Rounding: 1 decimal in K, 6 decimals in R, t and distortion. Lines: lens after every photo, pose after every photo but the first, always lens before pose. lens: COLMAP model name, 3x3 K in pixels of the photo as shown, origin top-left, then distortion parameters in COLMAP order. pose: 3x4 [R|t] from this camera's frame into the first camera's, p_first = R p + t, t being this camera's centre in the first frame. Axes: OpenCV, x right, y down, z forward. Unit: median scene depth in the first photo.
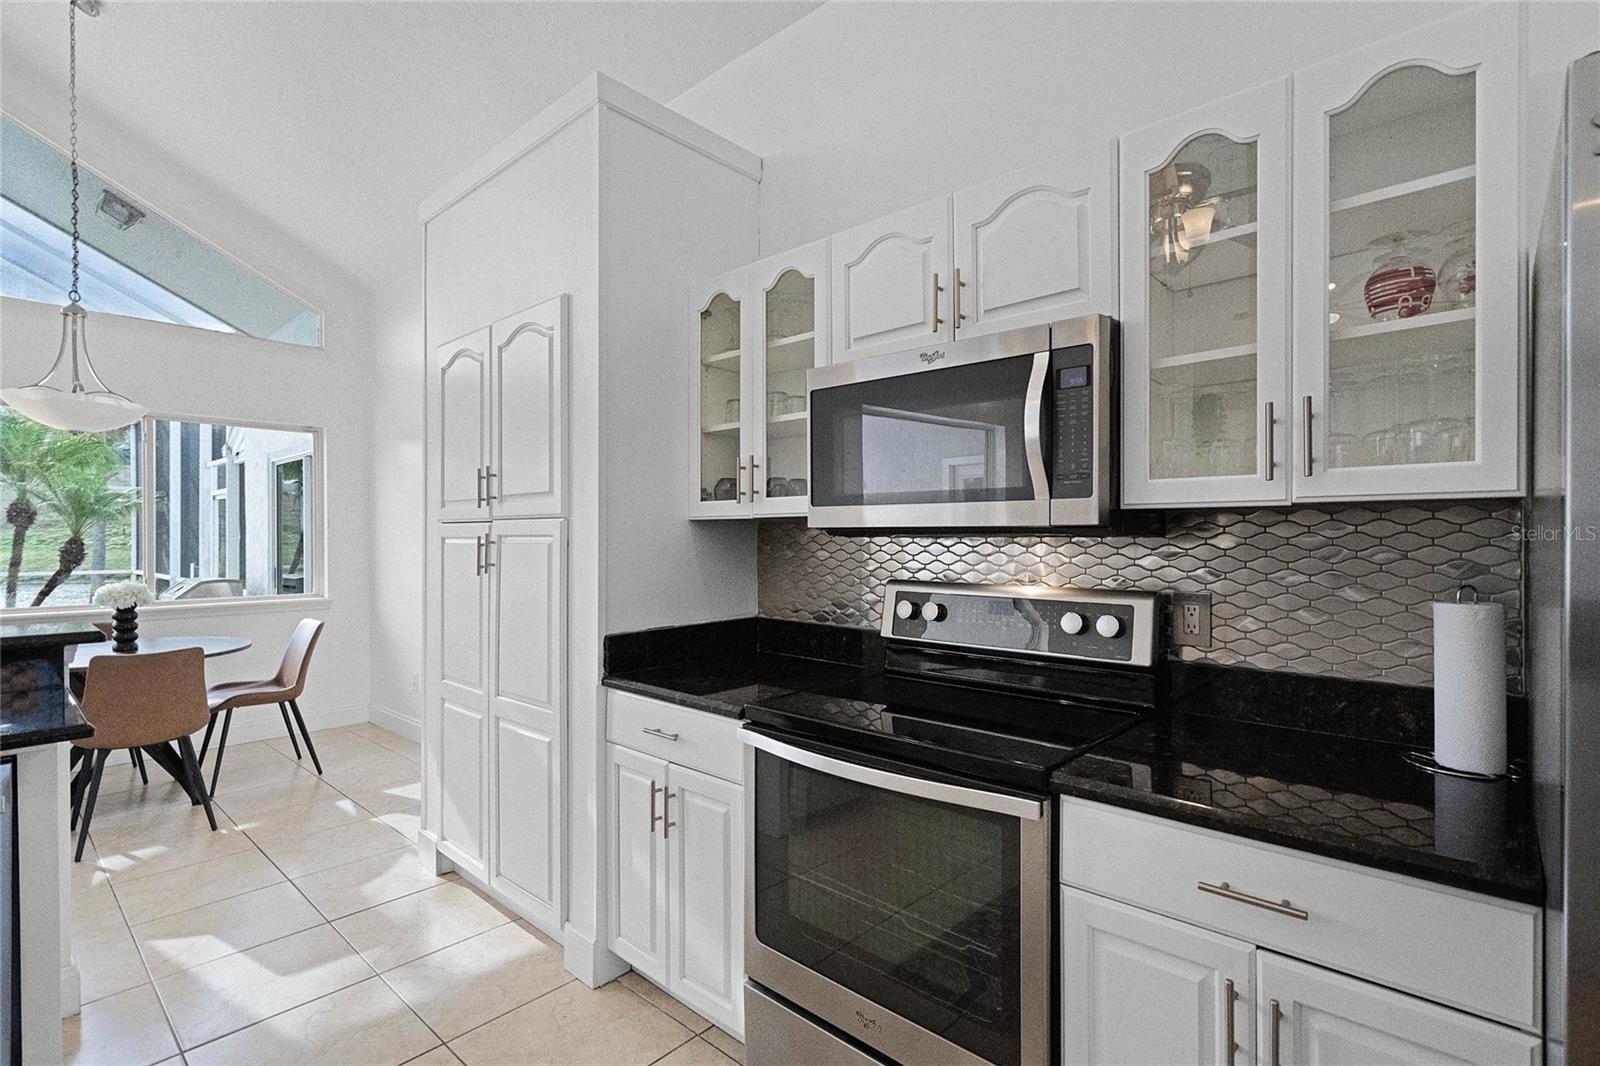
lens RADIAL K [[753.5, 0, 804.0], [0, 753.5, 538.8], [0, 0, 1]] dist [0.000520, 0.000194]
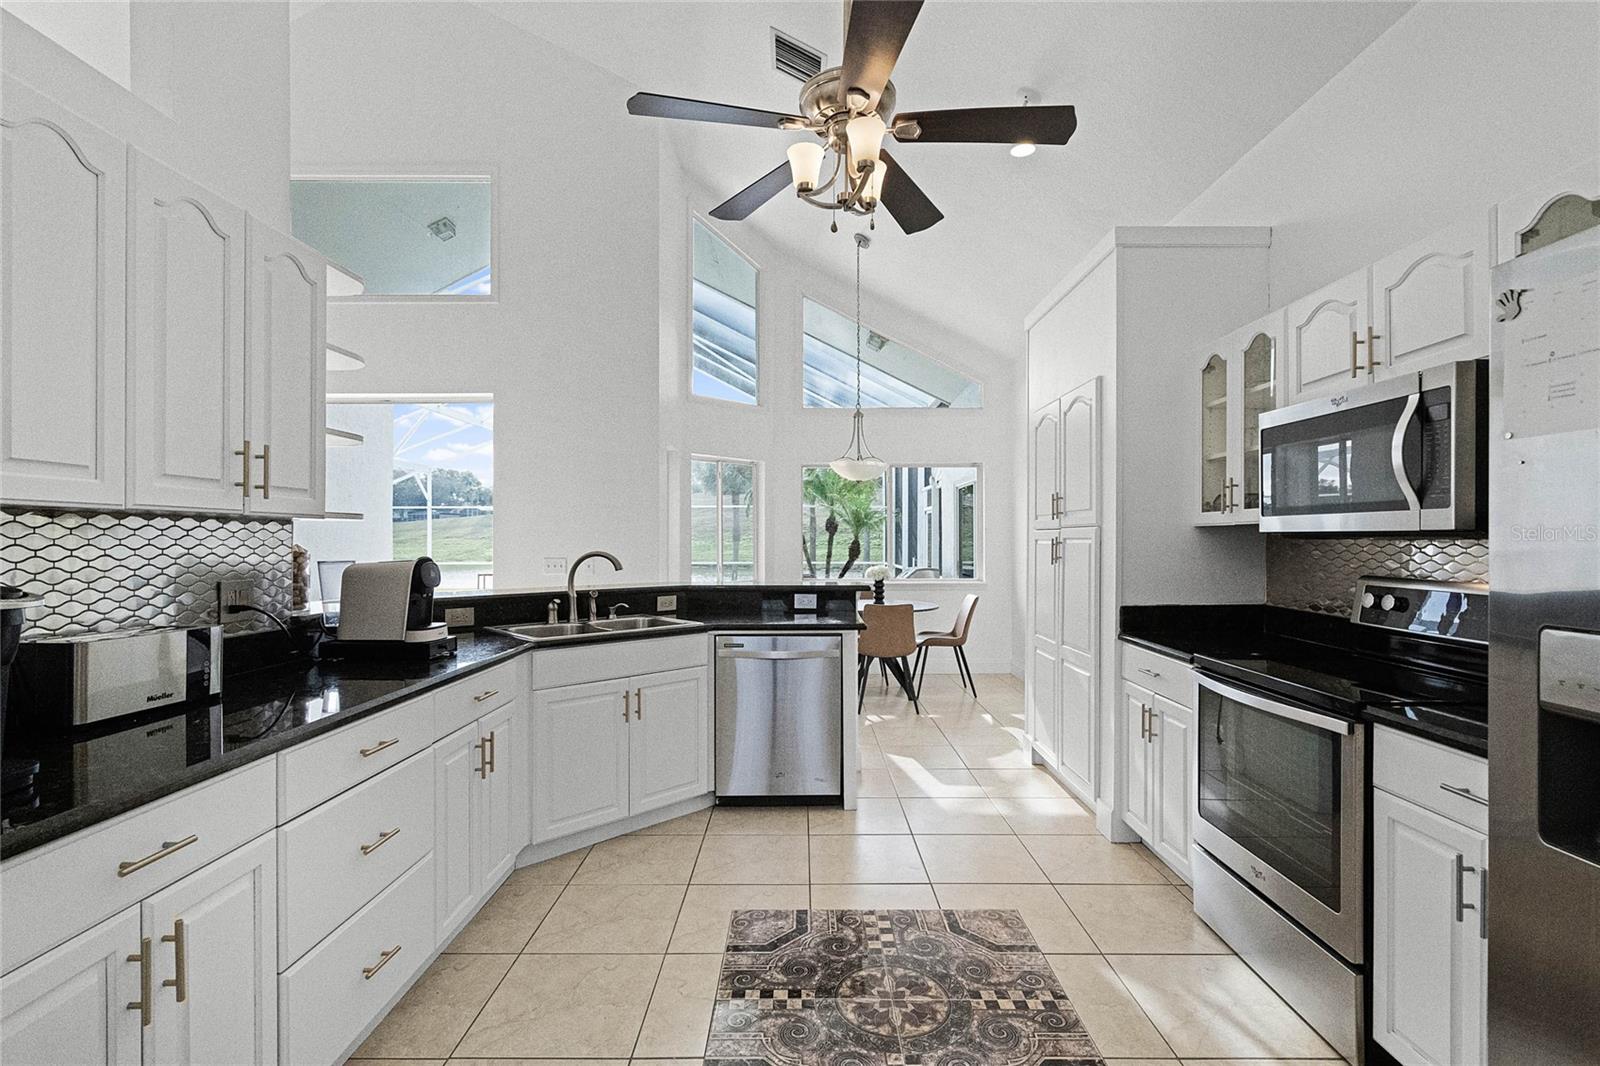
lens RADIAL K [[729.3, 0, 802.5], [0, 729.3, 539.7], [0, 0, 1]] dist [-0.001383, -0.000065]
pose [[0.668053, 0.000458, -0.744114, 0.325467], [-0.002645, 0.999995, -0.001760, 0.002114], [0.744109, 0.003144, 0.668050, -0.354821]]
